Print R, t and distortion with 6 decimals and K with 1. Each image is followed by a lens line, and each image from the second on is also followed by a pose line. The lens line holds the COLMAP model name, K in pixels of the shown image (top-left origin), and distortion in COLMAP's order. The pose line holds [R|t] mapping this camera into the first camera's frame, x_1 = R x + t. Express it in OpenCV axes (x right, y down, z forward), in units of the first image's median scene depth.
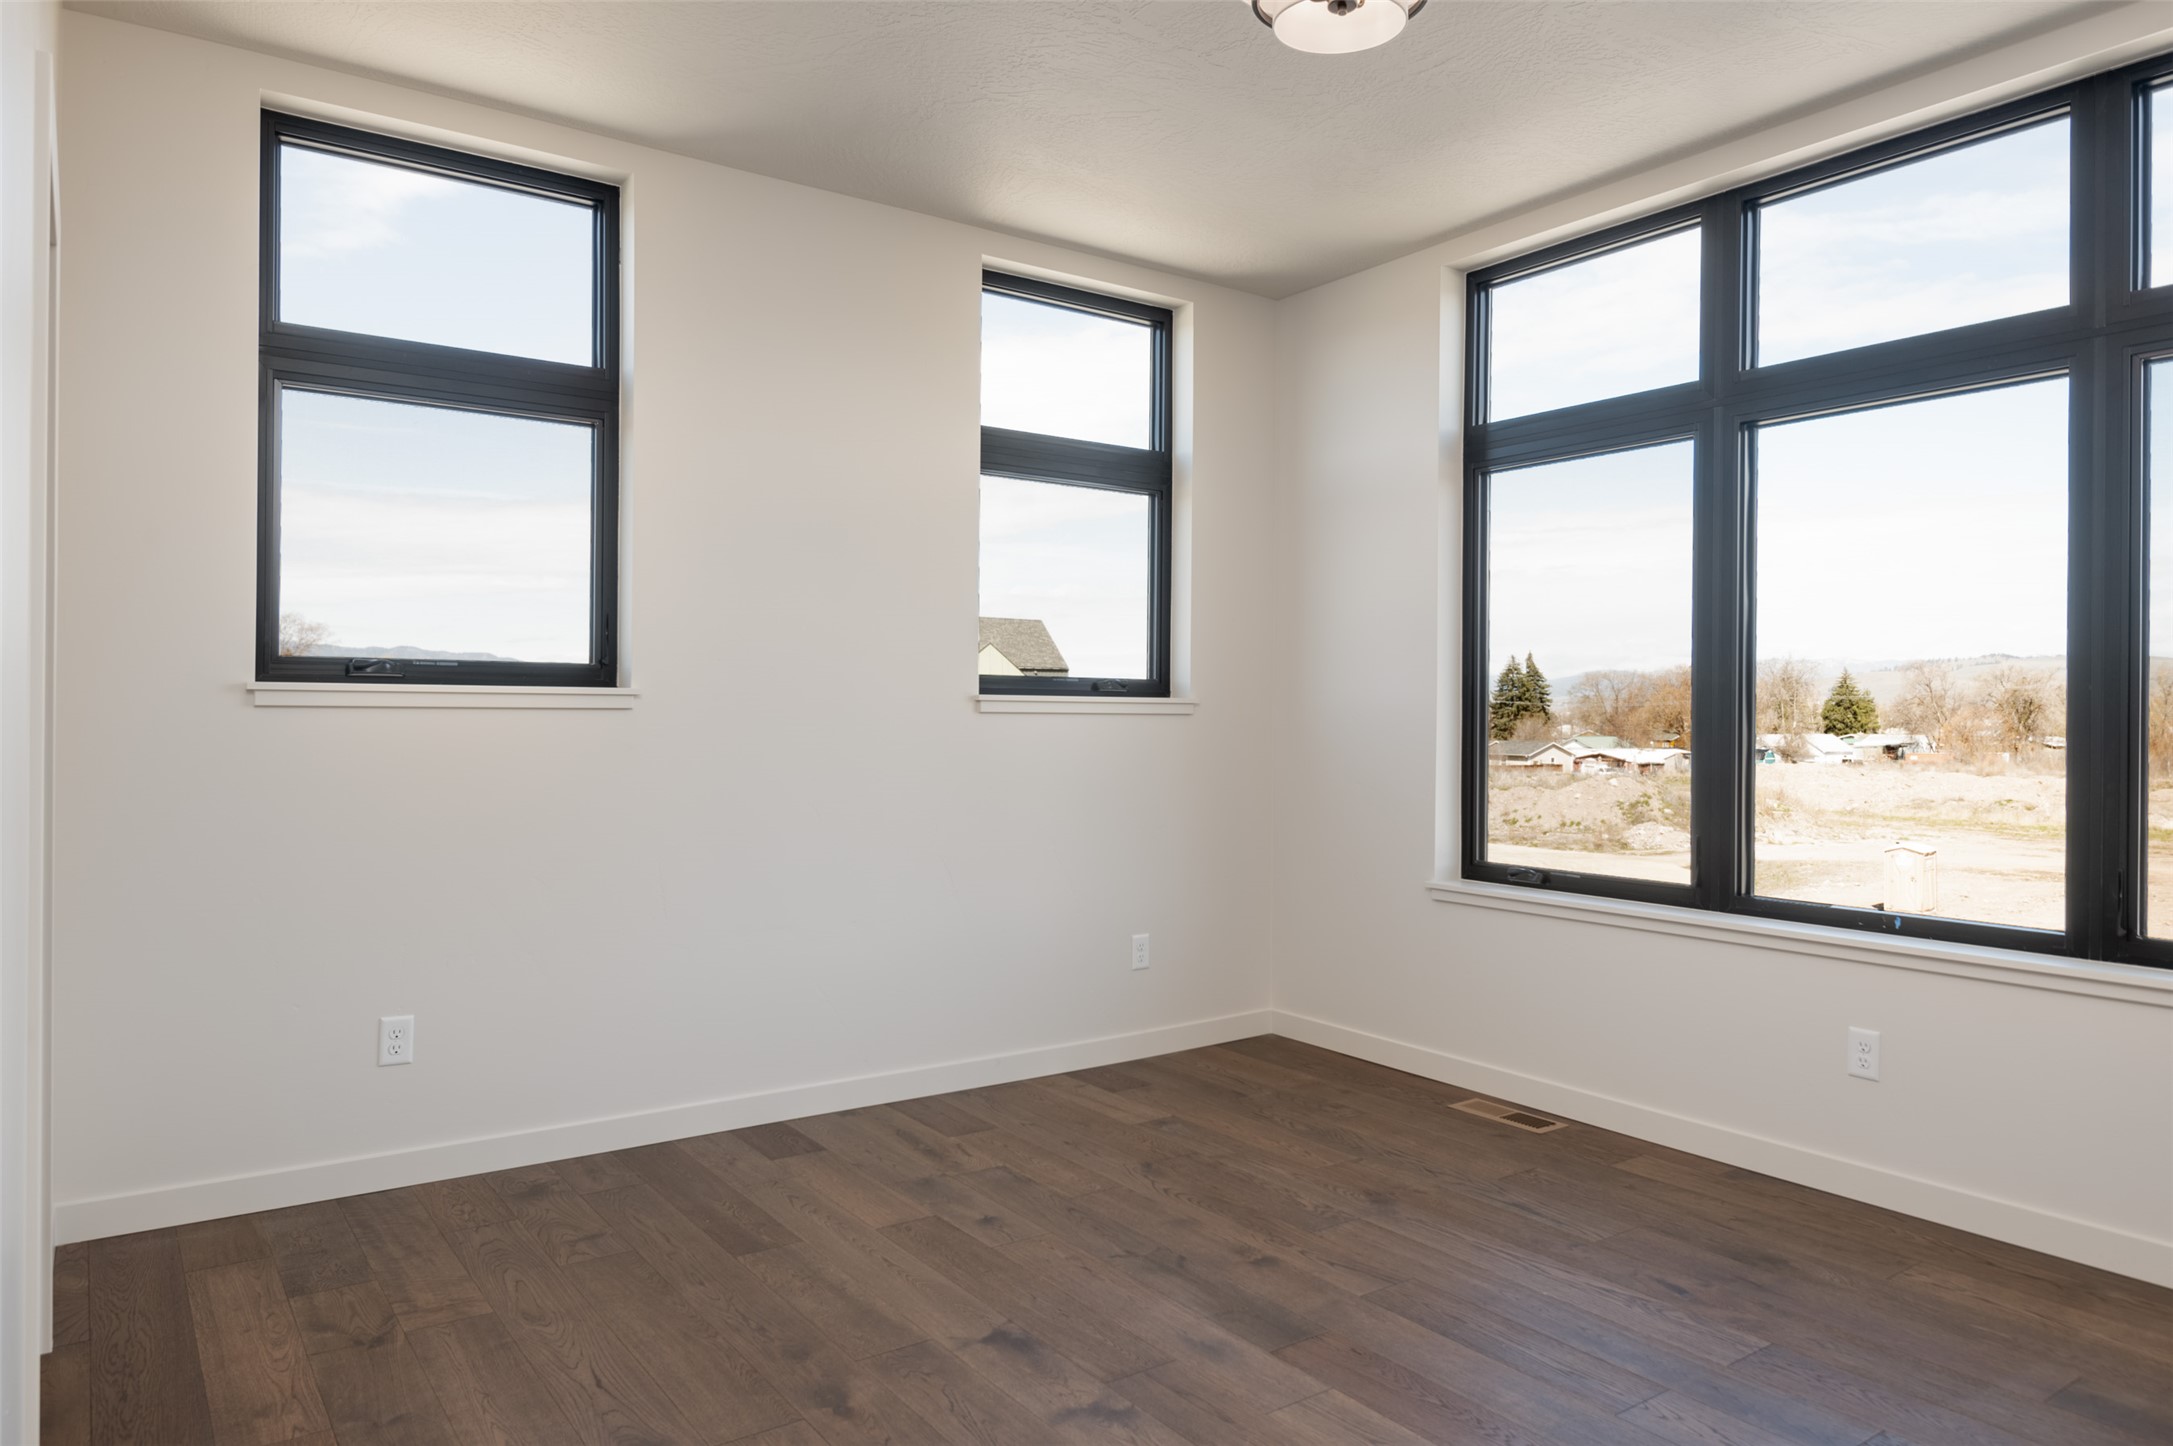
lens RADIAL K [[1362.7, 0, 1084.8], [0, 1362.7, 715.6], [0, 0, 1]] dist [0.007968, -0.000183]
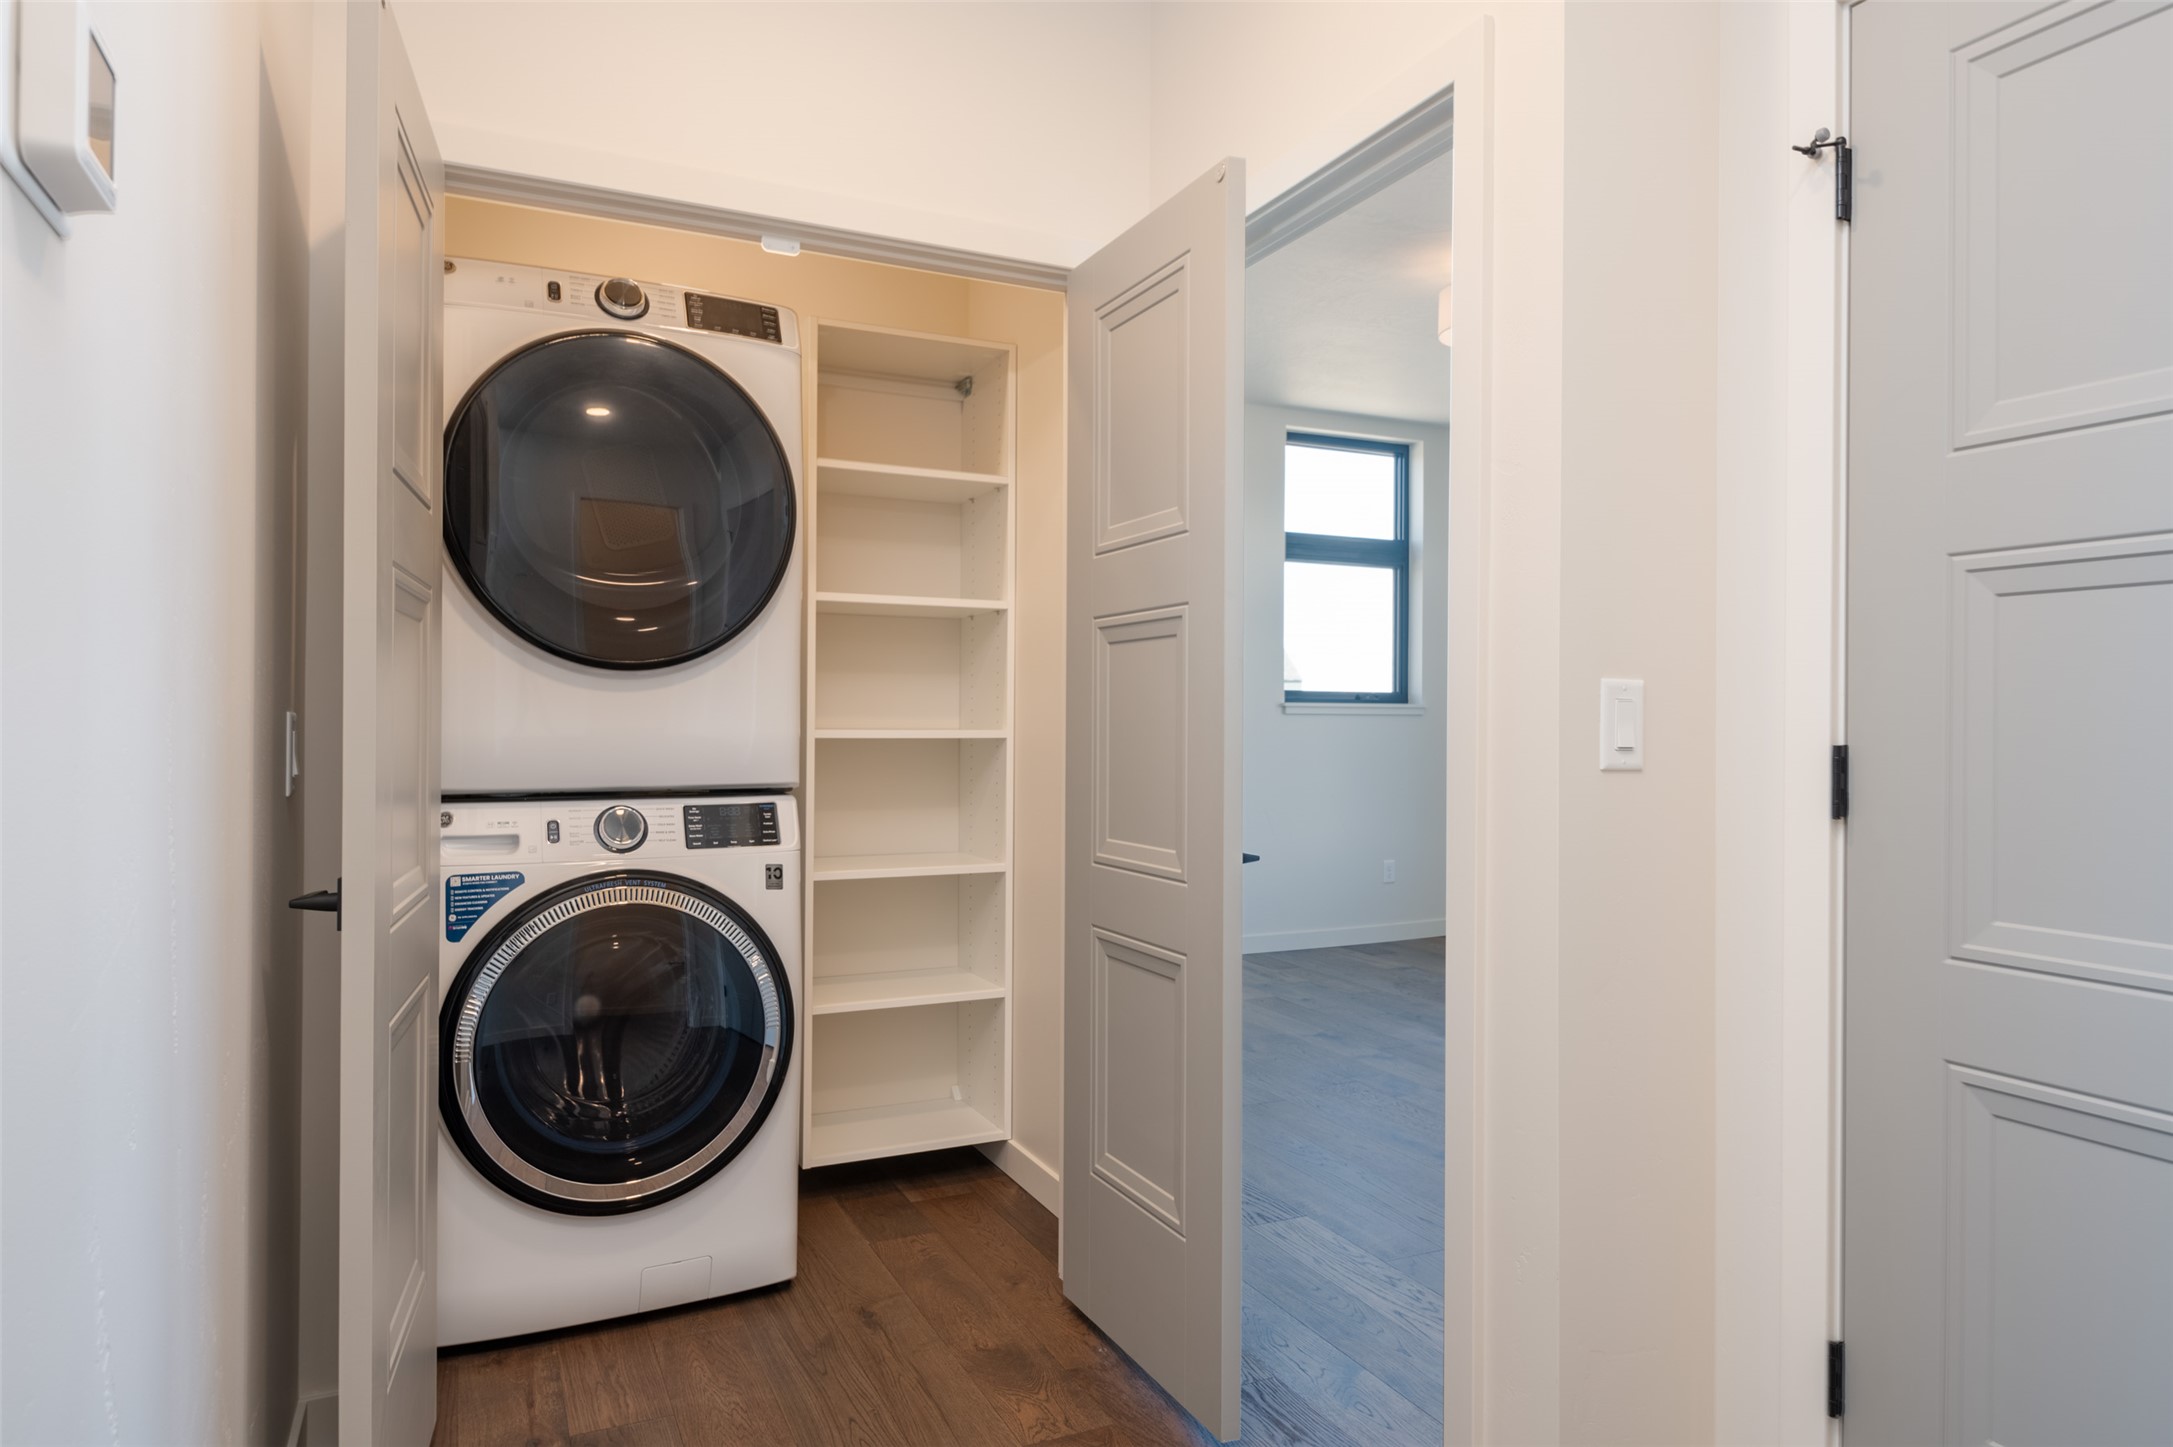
lens RADIAL K [[1309.2, 0, 1093.3], [0, 1309.2, 715.0], [0, 0, 1]] dist [0.000489, -0.000038]
pose [[0.985929, -0.002194, -0.167152, -0.039722], [0.001231, 0.999982, -0.005865, 0.007000], [0.167162, 0.005577, 0.985914, -0.492471]]
